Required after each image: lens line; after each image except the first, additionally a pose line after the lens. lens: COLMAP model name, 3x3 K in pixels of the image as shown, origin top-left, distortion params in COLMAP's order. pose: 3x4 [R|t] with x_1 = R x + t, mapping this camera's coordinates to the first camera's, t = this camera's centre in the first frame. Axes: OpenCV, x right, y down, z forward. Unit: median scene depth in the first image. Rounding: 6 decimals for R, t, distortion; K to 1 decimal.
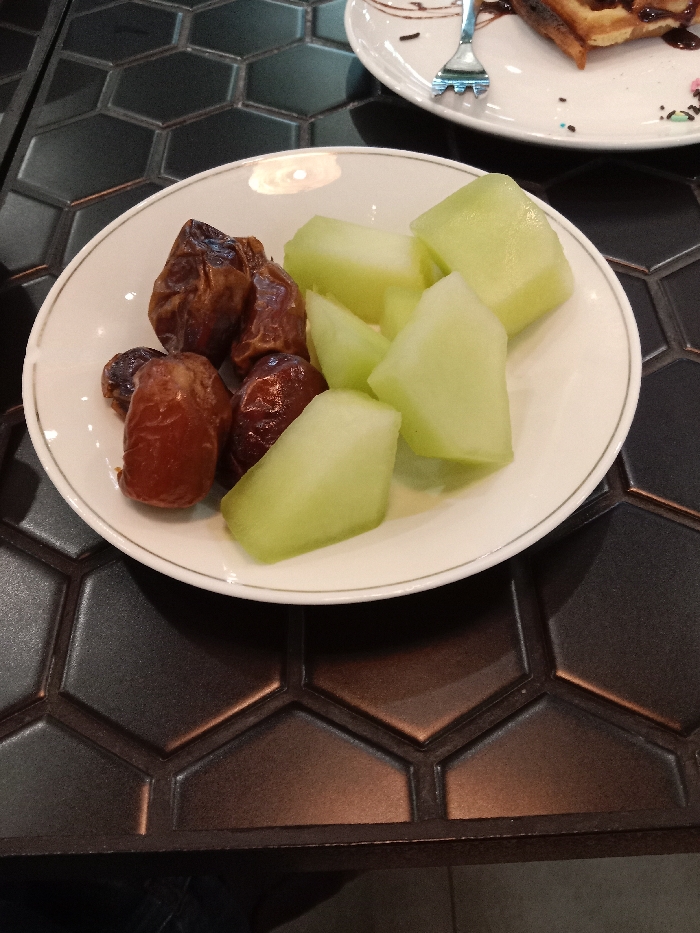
lens RADIAL K [[770.7, 0, 350.0], [0, 770.7, 466.5], [0, 0, 1]] dist [0.001117, 0.002608]
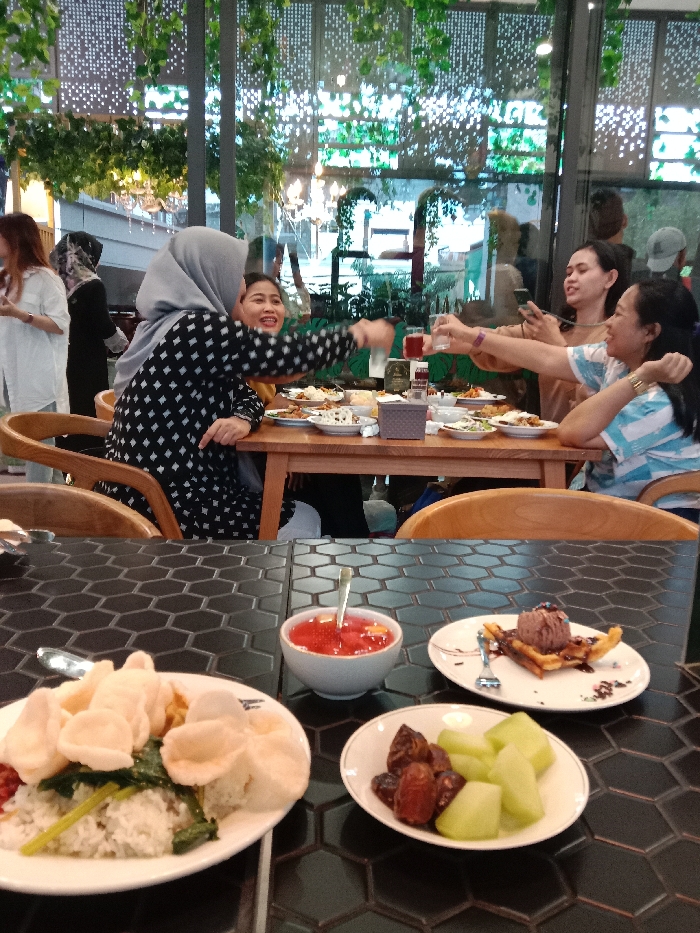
lens RADIAL K [[770.7, 0, 350.0], [0, 770.7, 466.5], [0, 0, 1]] dist [0.001117, 0.002608]
pose [[0.998376, 0.043162, 0.037184, -0.361422], [-0.005473, 0.722342, -0.691514, 0.581890], [-0.056707, 0.690187, 0.721405, -0.992739]]
